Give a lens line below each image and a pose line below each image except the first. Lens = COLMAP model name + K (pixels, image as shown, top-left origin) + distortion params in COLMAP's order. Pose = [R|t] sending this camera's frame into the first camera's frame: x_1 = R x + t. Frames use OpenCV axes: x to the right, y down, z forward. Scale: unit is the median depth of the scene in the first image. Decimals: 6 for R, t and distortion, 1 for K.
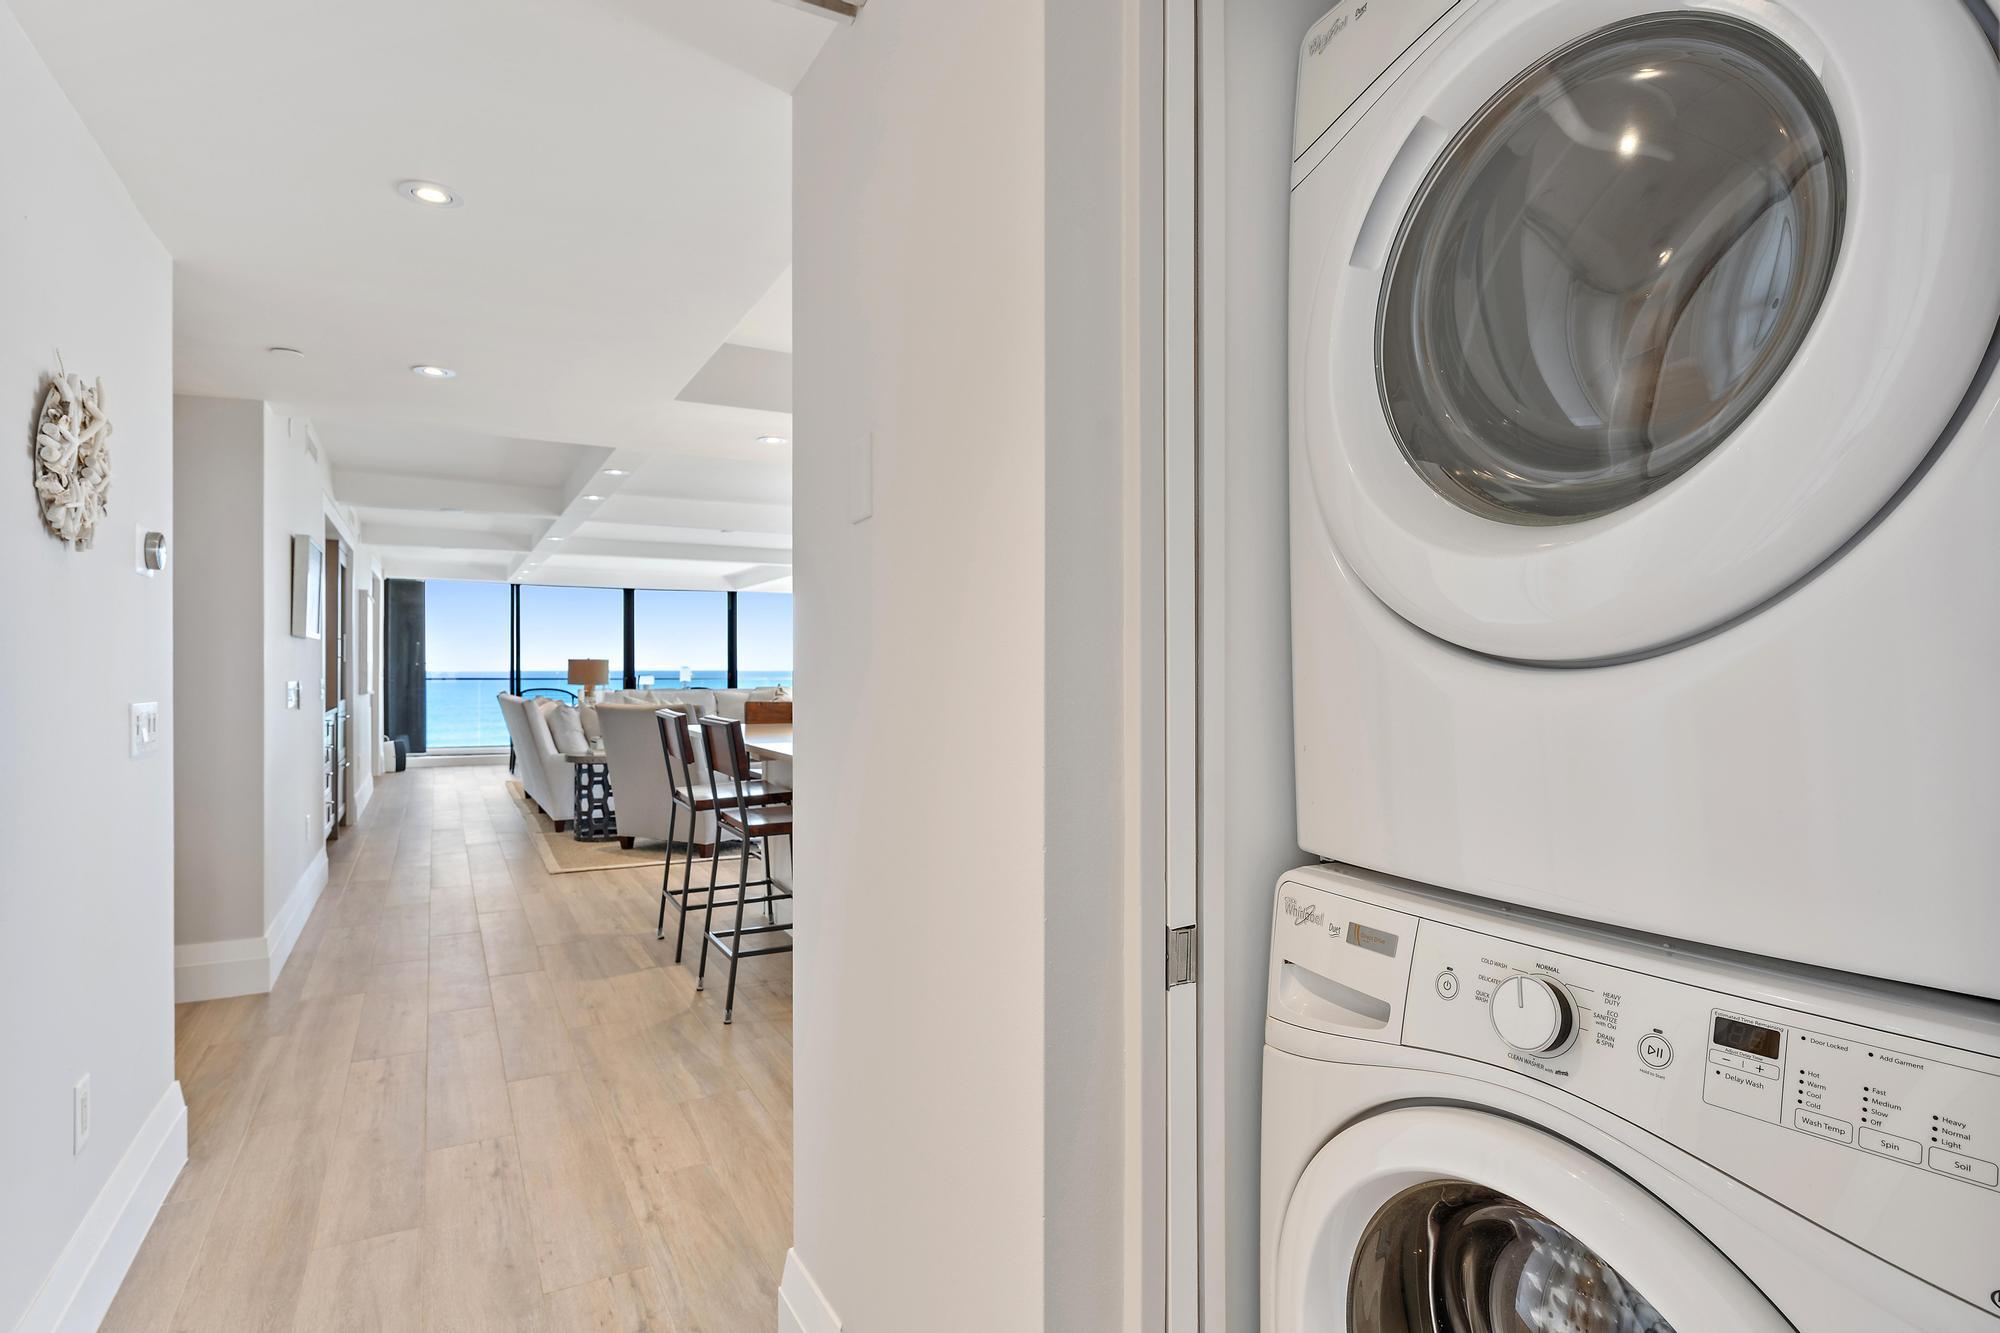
lens RADIAL K [[987.2, 0, 1011.4], [0, 987.2, 671.7], [0, 0, 1]] dist [-0.004120, -0.000436]
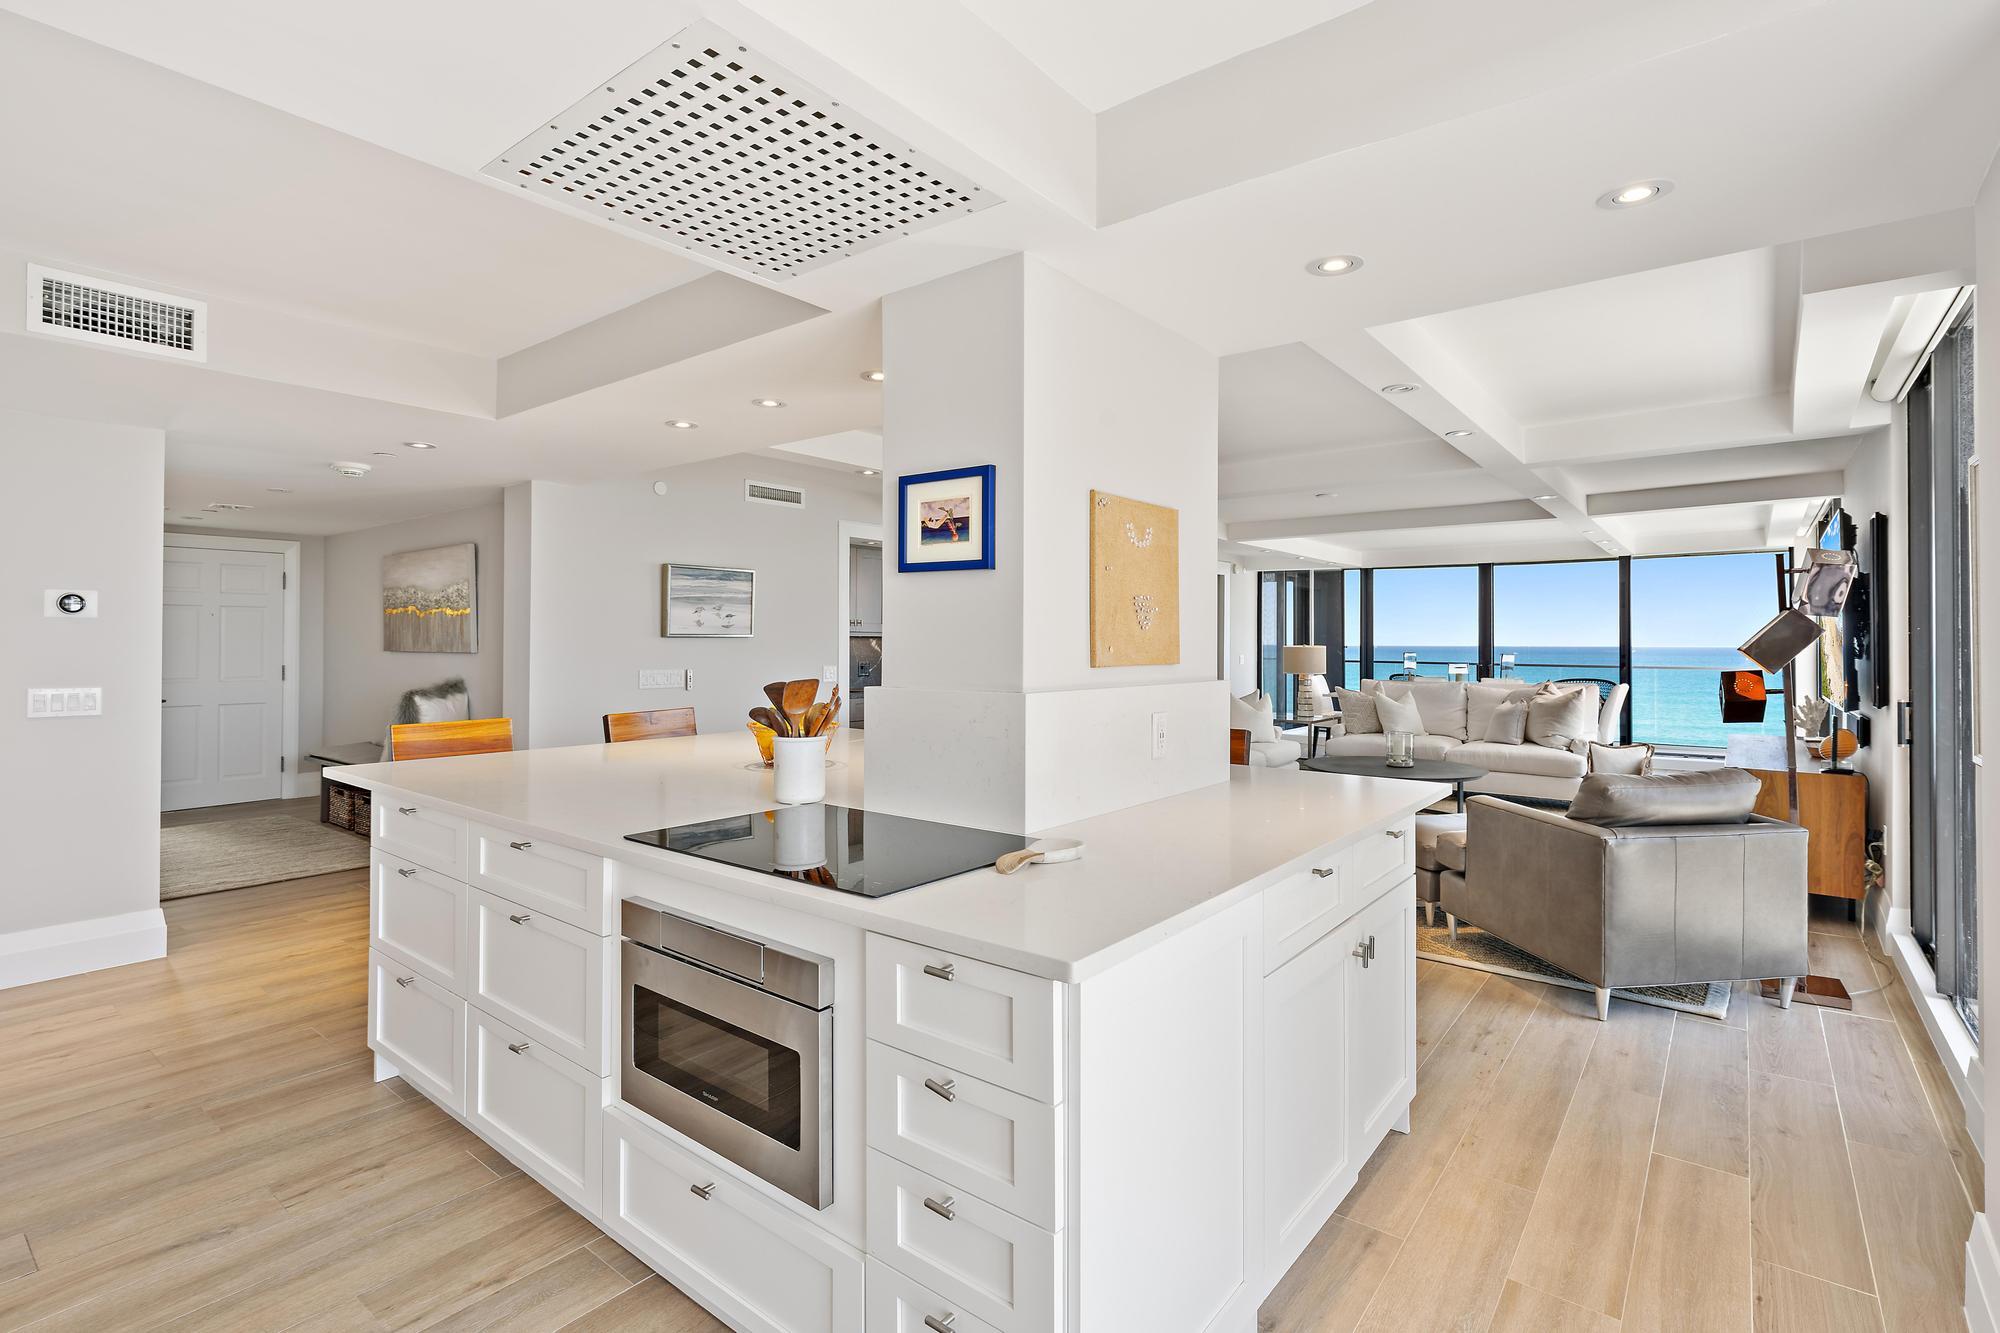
lens RADIAL K [[944.4, 0, 1040.8], [0, 944.4, 637.5], [0, 0, 1]] dist [0.000391, -0.000445]
pose [[0.408785, -0.004133, -0.912621, 0.436782], [-0.006824, 0.999948, -0.007585, -0.018285], [0.912605, 0.009329, 0.408736, 0.586991]]
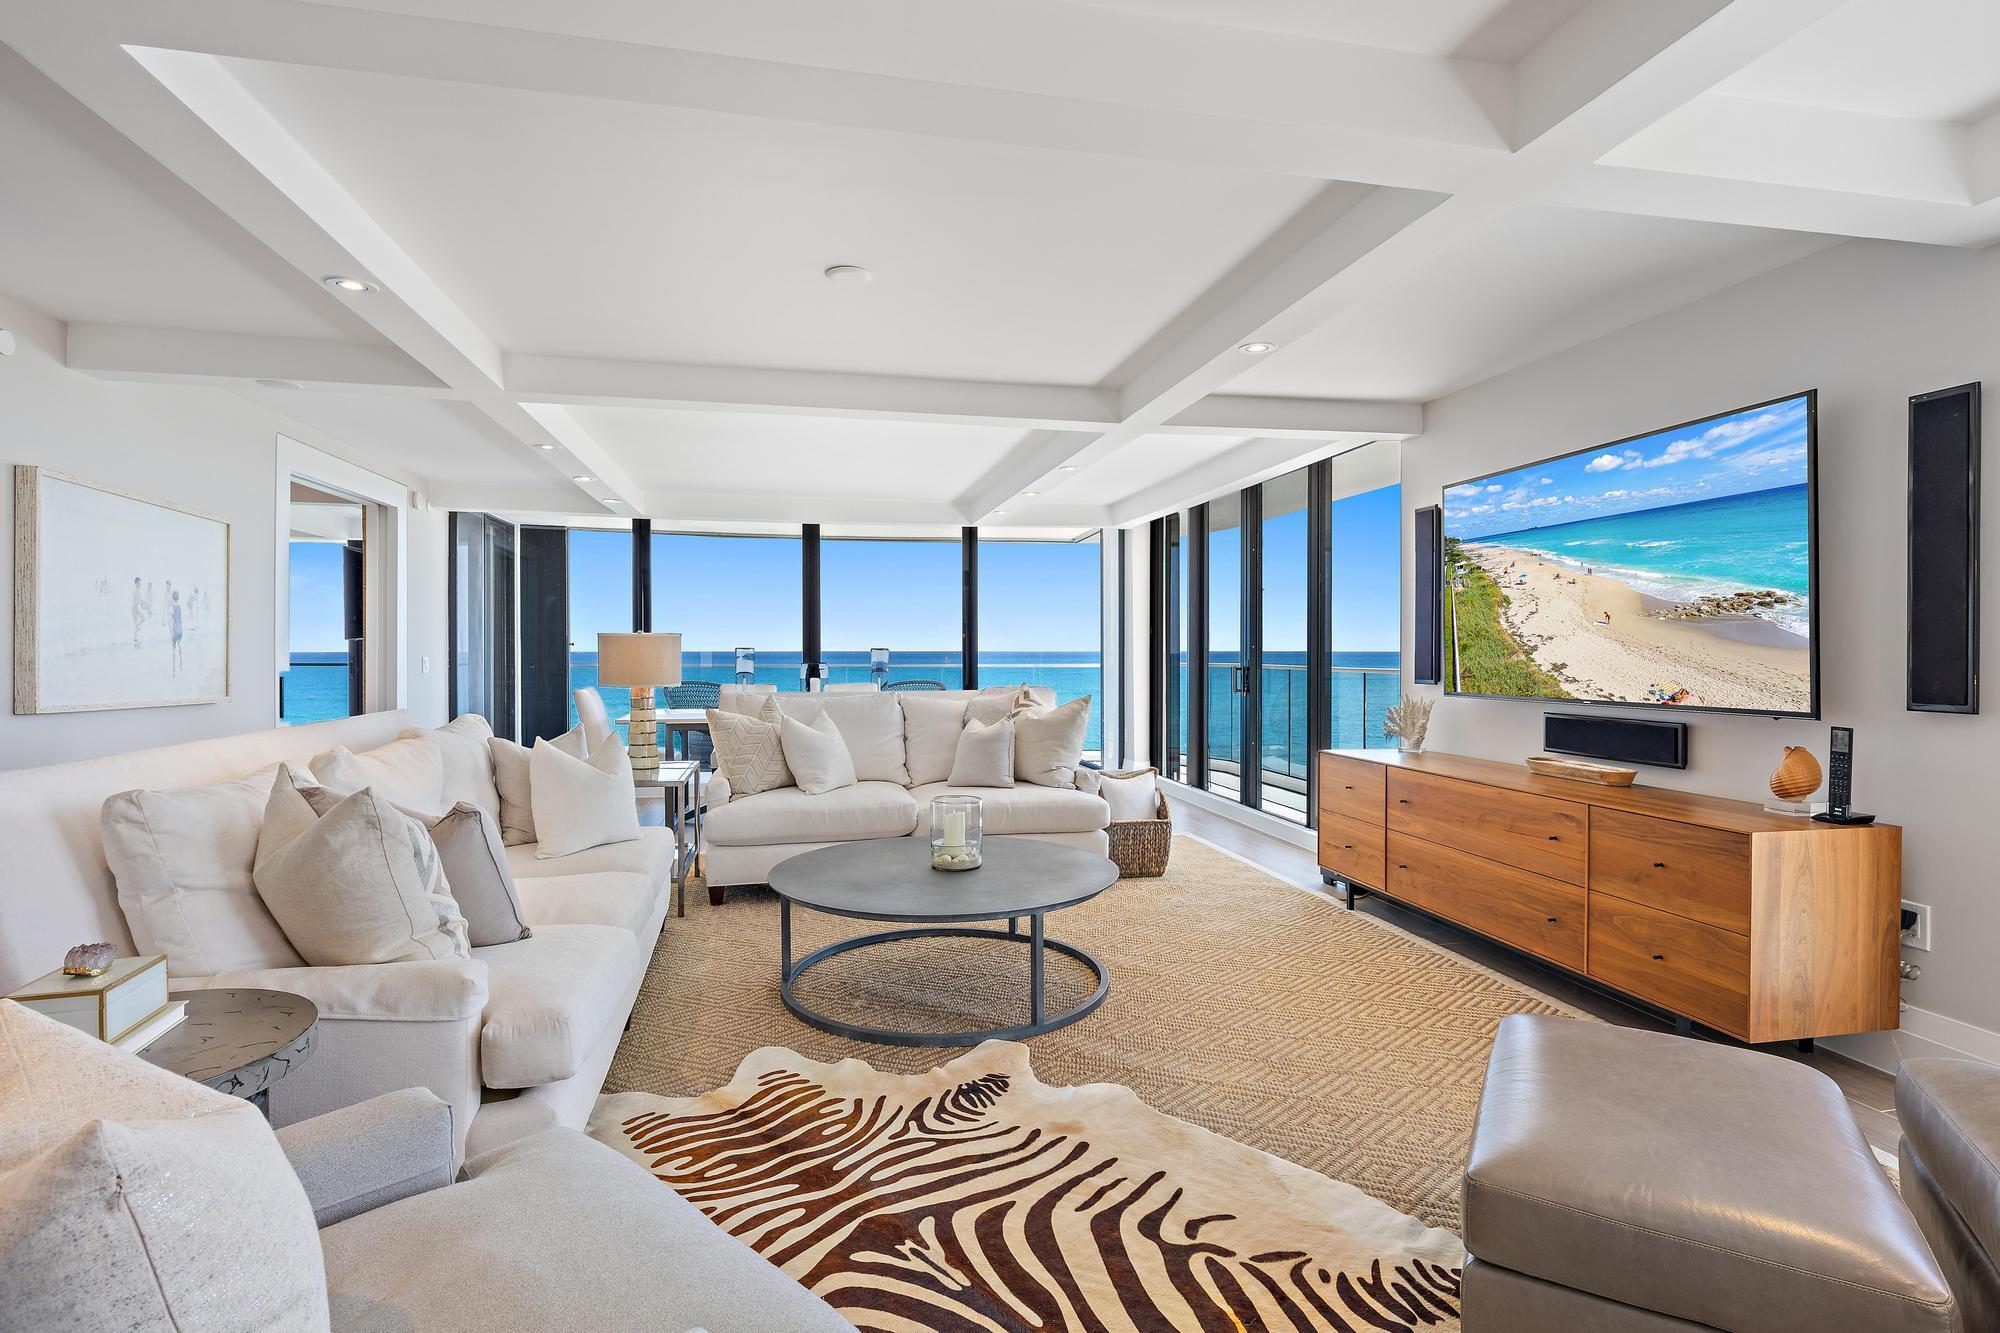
lens RADIAL K [[982.8, 0, 997.6], [0, 982.8, 655.1], [0, 0, 1]] dist [-0.008487, 0.002361]
pose [[0.952540, 0.001003, -0.304412, -0.158478], [-0.000051, 0.999995, 0.003136, -0.004683], [0.304414, -0.002971, 0.952535, 0.865416]]
